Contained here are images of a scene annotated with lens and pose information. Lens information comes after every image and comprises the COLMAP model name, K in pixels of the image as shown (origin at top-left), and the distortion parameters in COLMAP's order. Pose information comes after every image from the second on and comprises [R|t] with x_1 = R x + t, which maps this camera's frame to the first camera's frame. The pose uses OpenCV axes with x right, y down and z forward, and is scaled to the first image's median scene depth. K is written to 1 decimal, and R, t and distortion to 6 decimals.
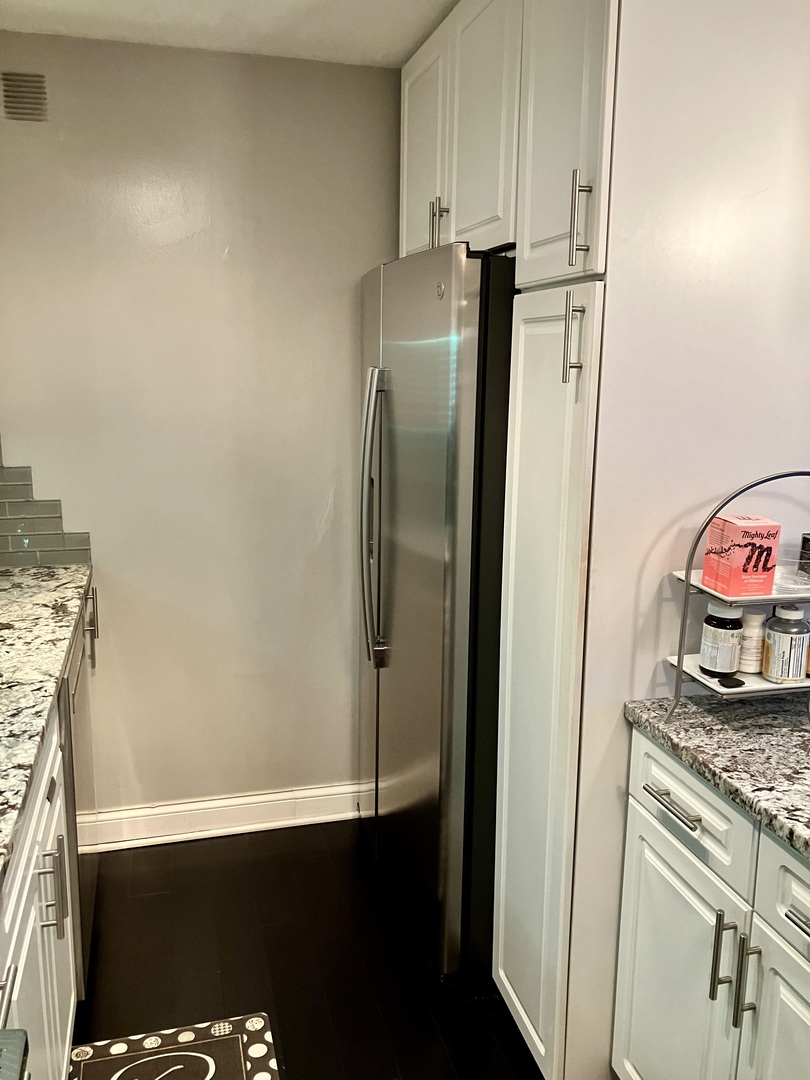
lens RADIAL K [[886.0, 0, 394.9], [0, 886.0, 530.7], [0, 0, 1]] dist [0.008924, -0.002692]
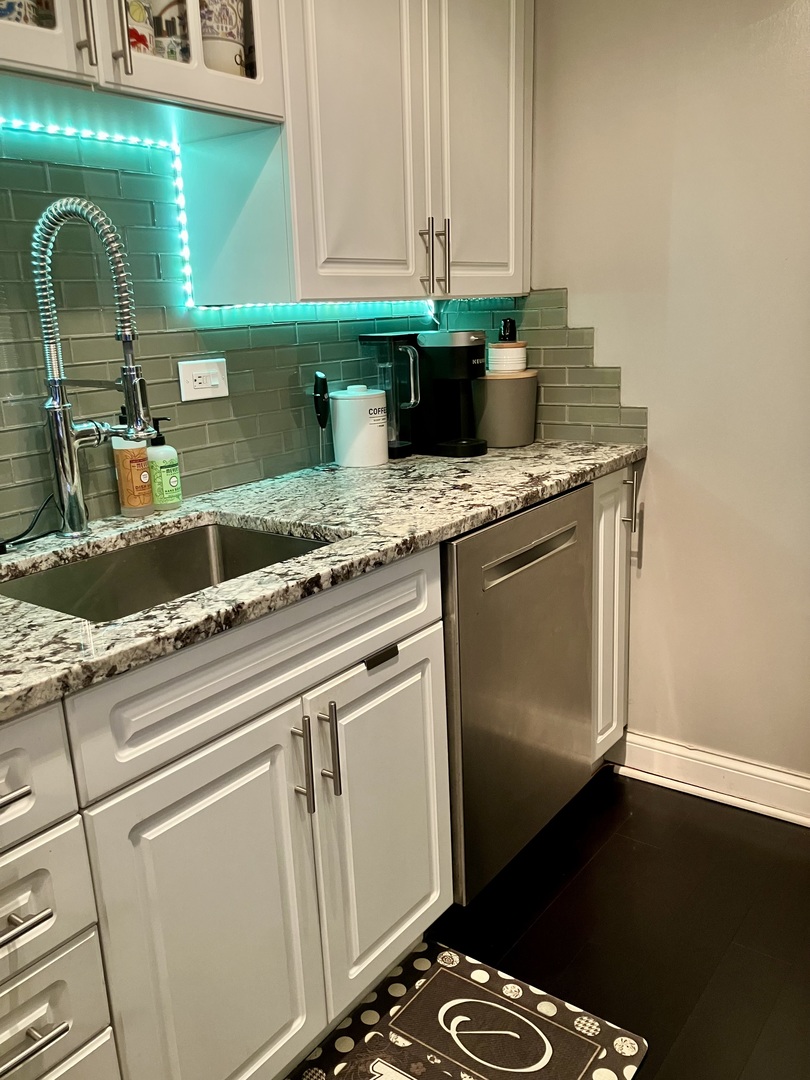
lens RADIAL K [[886.0, 0, 411.3], [0, 886.0, 540.7], [0, 0, 1]] dist [0.008924, -0.002692]
pose [[0.618416, 0.162541, -0.768858, 0.248067], [-0.094208, 0.986654, 0.132810, 0.048211], [0.780184, -0.009699, 0.625475, 0.398318]]
